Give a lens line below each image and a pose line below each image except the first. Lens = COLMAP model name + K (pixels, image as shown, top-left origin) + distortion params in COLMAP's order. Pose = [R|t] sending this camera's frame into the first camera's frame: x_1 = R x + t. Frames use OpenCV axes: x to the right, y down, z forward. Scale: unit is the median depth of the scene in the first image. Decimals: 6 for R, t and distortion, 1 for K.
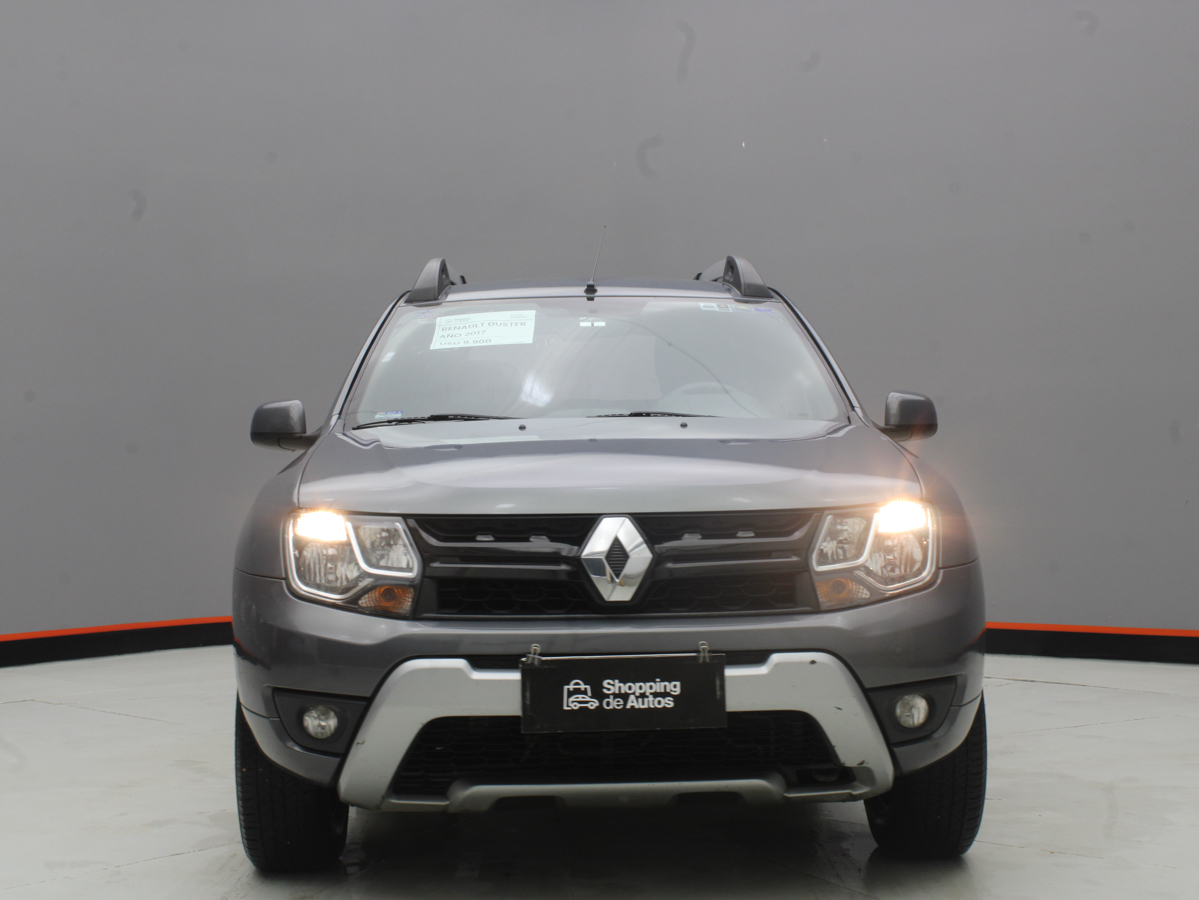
lens RADIAL K [[1839.7, 0, 599.5], [0, 1839.7, 450.0], [0, 0, 1]] dist [-0.033573, -0.028448]
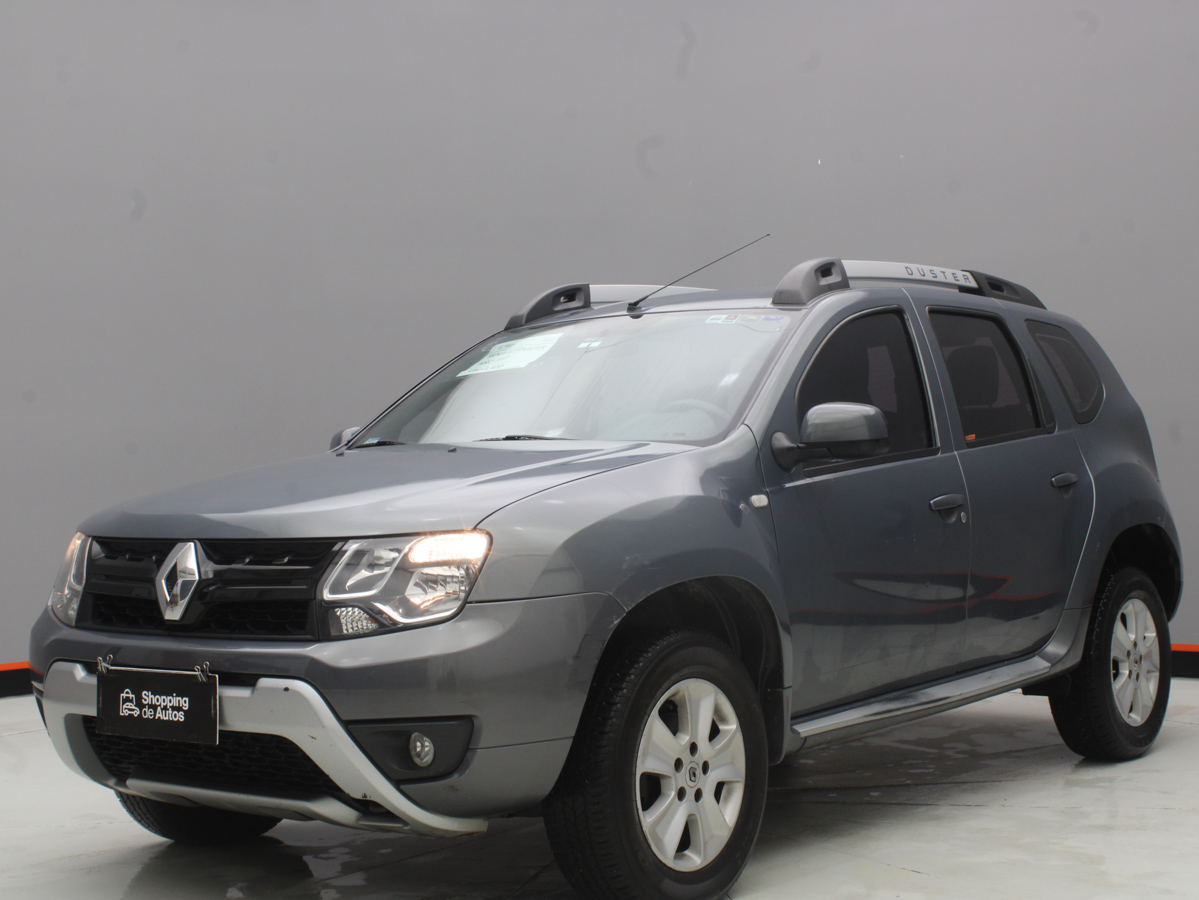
lens RADIAL K [[1839.7, 0, 599.5], [0, 1839.7, 450.0], [0, 0, 1]] dist [-0.033573, -0.028448]
pose [[0.769113, -0.011462, -0.639009, 0.906859], [0.011661, 0.999924, -0.003901, -0.010635], [0.639006, -0.004451, 0.769189, 0.334766]]
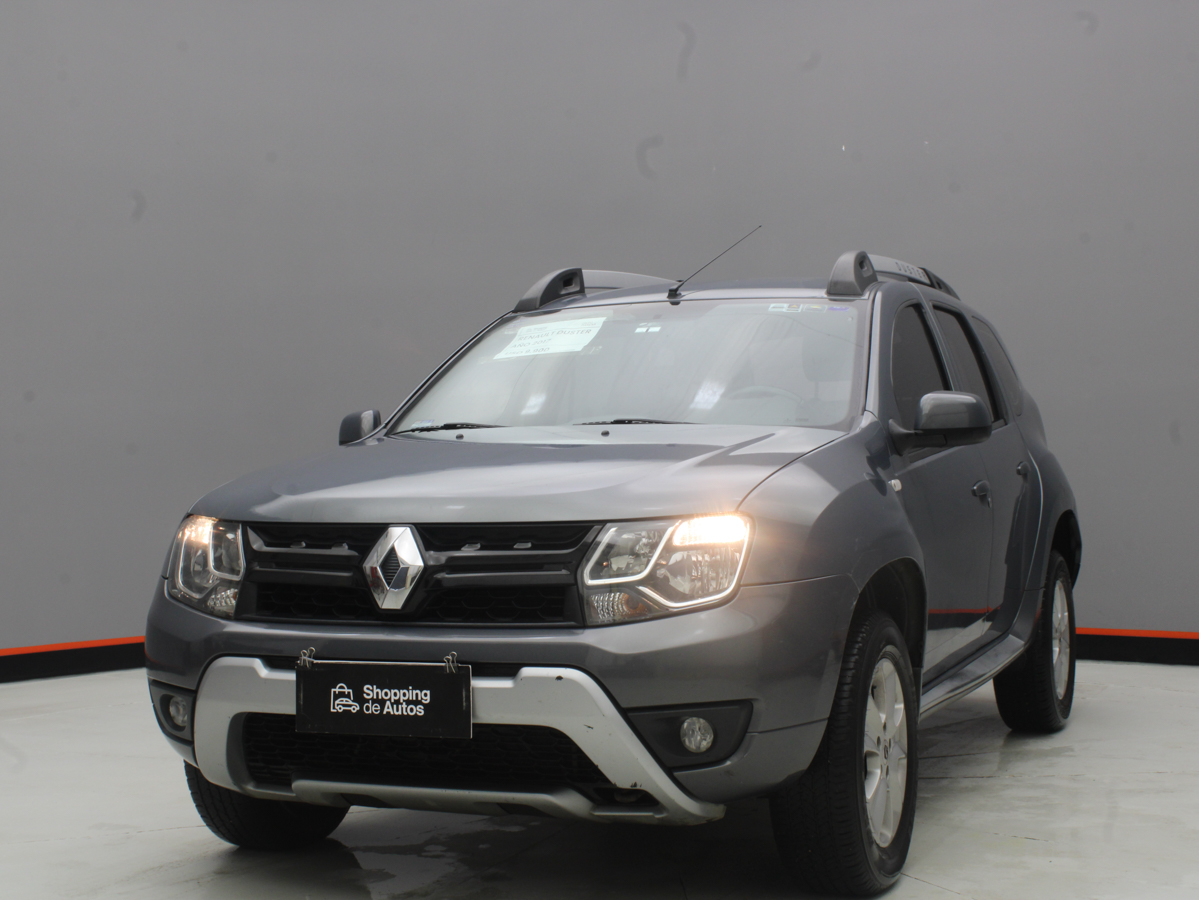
lens RADIAL K [[1839.7, 0, 599.5], [0, 1839.7, 450.0], [0, 0, 1]] dist [-0.033573, -0.028448]
pose [[0.909732, -0.002696, -0.415186, 0.547926], [0.003907, 0.999990, 0.002067, -0.007998], [0.415177, -0.003503, 0.909734, 0.119485]]
